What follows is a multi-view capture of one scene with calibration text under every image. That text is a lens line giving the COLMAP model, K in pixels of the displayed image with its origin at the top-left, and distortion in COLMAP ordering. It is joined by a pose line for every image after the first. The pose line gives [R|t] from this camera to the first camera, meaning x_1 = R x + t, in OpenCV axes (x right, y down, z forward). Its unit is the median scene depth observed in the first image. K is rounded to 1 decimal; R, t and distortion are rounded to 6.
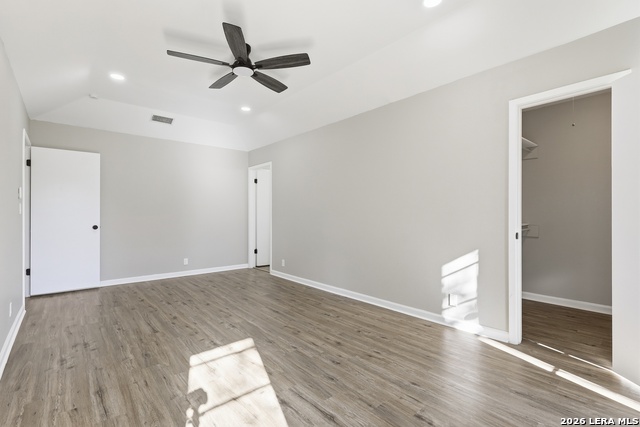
lens RADIAL K [[299.0, 0, 320.0], [0, 299.0, 214.1], [0, 0, 1]] dist [-0.002764, -0.000418]
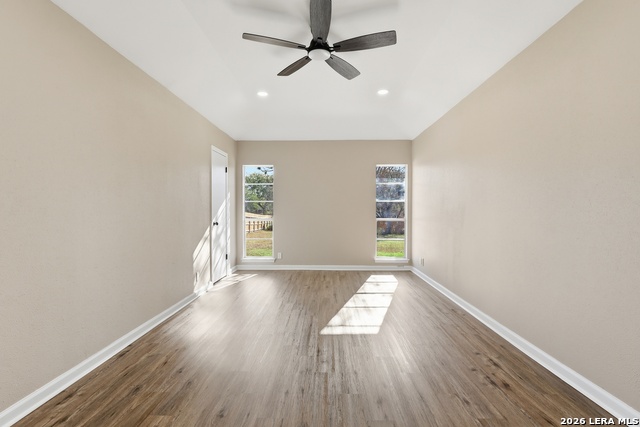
lens RADIAL K [[299.0, 0, 317.0], [0, 299.0, 213.3], [0, 0, 1]] dist [-0.002764, -0.000418]
pose [[-0.740173, -0.009849, 0.672344, -0.802348], [-0.008378, 0.999950, 0.005425, -0.000287], [-0.672364, -0.001618, -0.740219, 1.565820]]
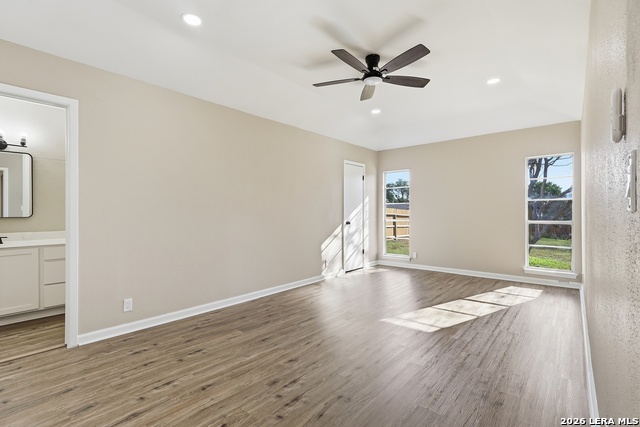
lens RADIAL K [[299.0, 0, 319.3], [0, 299.0, 212.9], [0, 0, 1]] dist [-0.002764, -0.000418]
pose [[-0.149551, -0.005173, 0.988741, -1.204025], [-0.001427, 0.999986, 0.005016, -0.009896], [-0.988753, -0.000660, -0.149556, 1.254438]]
